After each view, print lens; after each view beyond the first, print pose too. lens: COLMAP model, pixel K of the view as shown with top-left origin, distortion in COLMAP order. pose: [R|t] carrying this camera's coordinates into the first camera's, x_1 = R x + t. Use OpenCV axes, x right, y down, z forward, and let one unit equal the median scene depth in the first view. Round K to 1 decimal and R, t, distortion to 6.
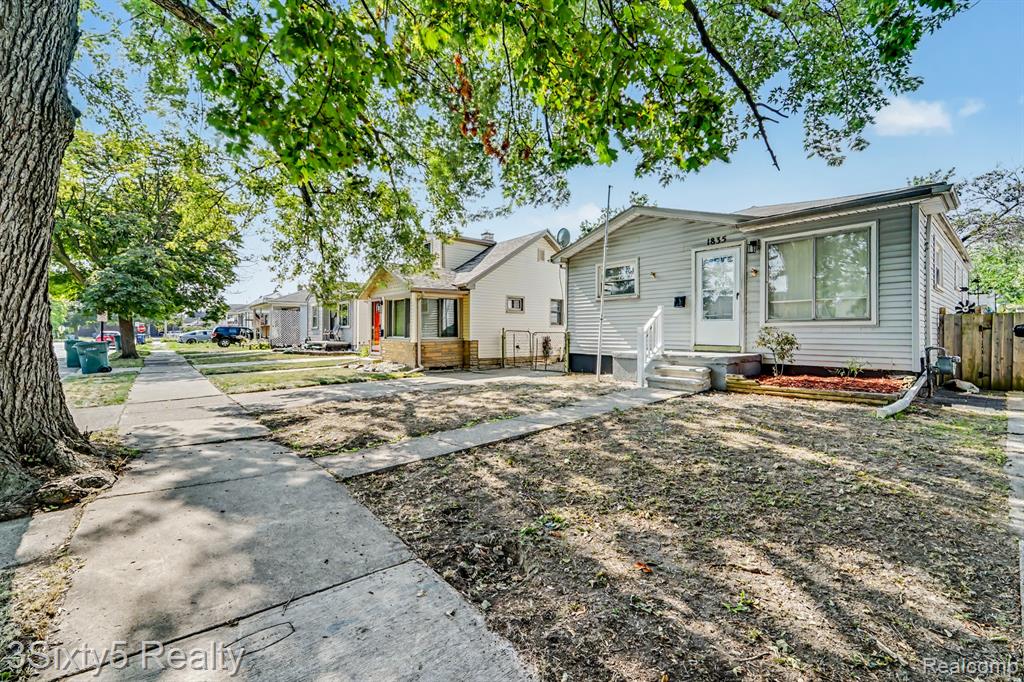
lens RADIAL K [[394.7, 0, 512.0], [0, 394.7, 341.0], [0, 0, 1]] dist [0.000693, 0.000051]
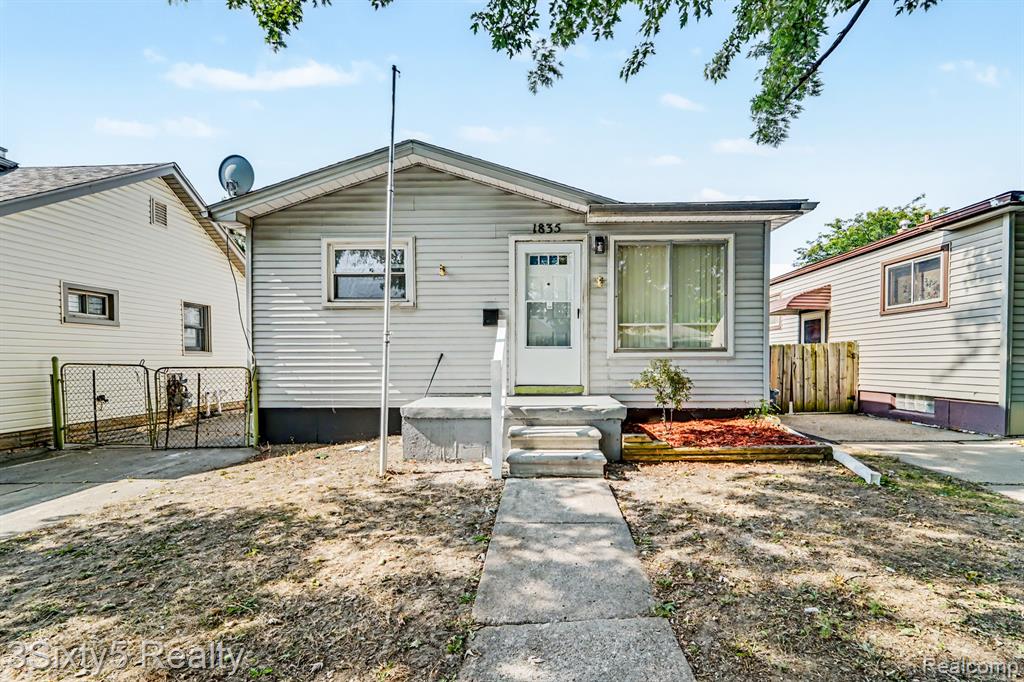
lens RADIAL K [[440.1, 0, 546.6], [0, 440.1, 370.4], [0, 0, 1]] dist [-0.000272, -0.000481]
pose [[0.663650, -0.021402, 0.747737, -0.036351], [0.021019, 0.999729, 0.009959, -0.018492], [-0.747748, 0.009107, 0.663920, 0.428598]]
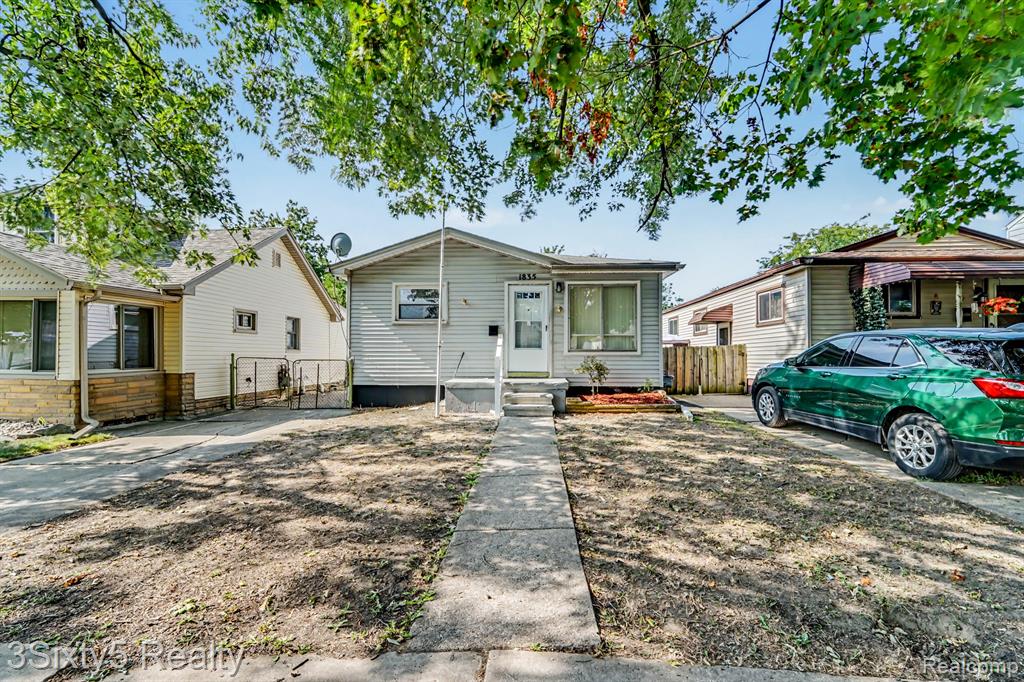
lens RADIAL K [[404.3, 0, 514.2], [0, 404.3, 356.4], [0, 0, 1]] dist [-0.000812, -0.000049]
pose [[0.708409, -0.001007, 0.705802, -0.258793], [0.016275, 0.999756, -0.014909, -0.013607], [-0.705615, 0.022048, 0.708253, 0.193343]]
